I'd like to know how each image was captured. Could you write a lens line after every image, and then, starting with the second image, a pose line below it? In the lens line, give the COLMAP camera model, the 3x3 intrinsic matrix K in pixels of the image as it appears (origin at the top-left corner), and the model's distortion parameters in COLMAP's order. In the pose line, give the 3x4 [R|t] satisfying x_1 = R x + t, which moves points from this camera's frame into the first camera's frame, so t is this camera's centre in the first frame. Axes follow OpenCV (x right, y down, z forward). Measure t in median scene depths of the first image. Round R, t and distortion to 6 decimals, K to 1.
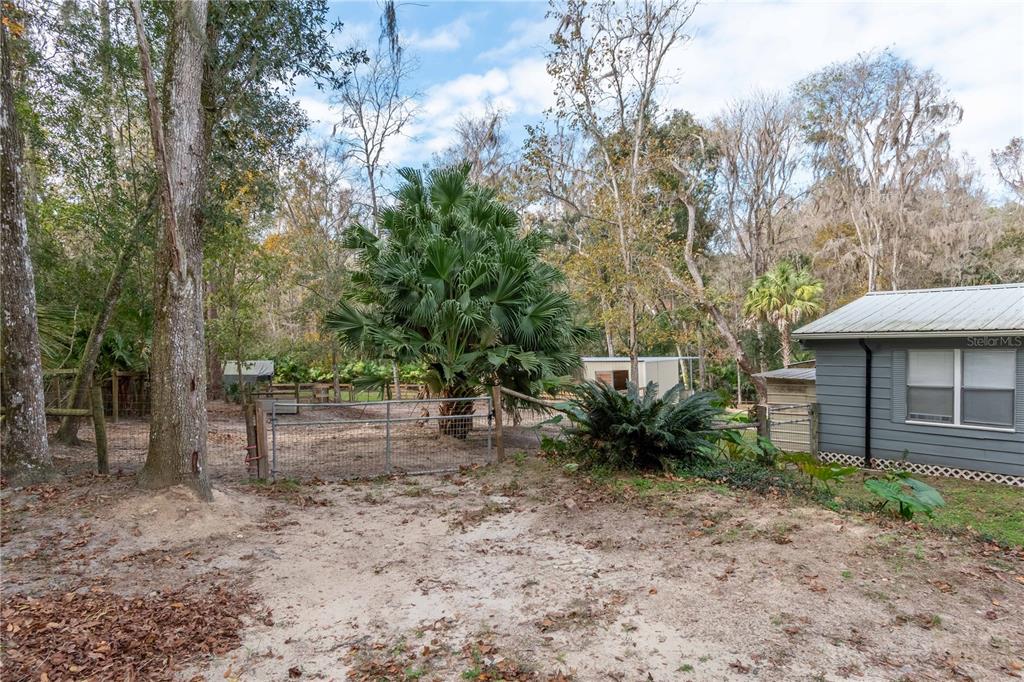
lens RADIAL K [[572.2, 0, 512.0], [0, 572.2, 341.0], [0, 0, 1]] dist [-0.000203, 0.000095]
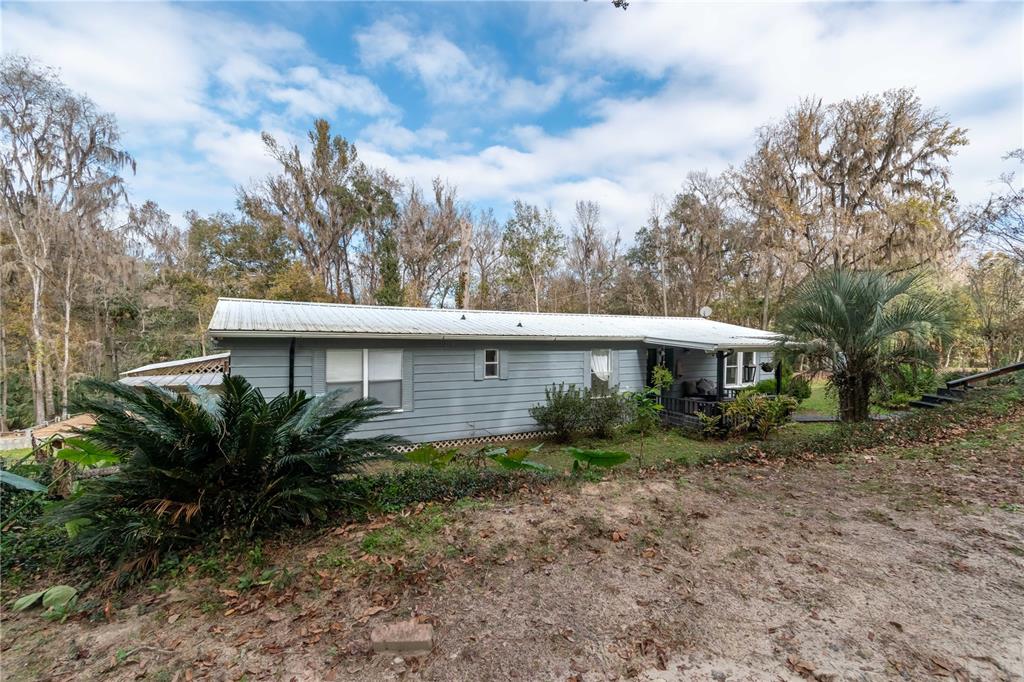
lens RADIAL K [[469.9, 0, 512.0], [0, 469.9, 341.0], [0, 0, 1]] dist [0.004503, 0.001121]
pose [[0.153349, 0.051366, 0.986836, -0.197682], [-0.002656, 0.998666, -0.051569, 0.057395], [-0.988168, 0.005287, 0.153281, 0.658158]]
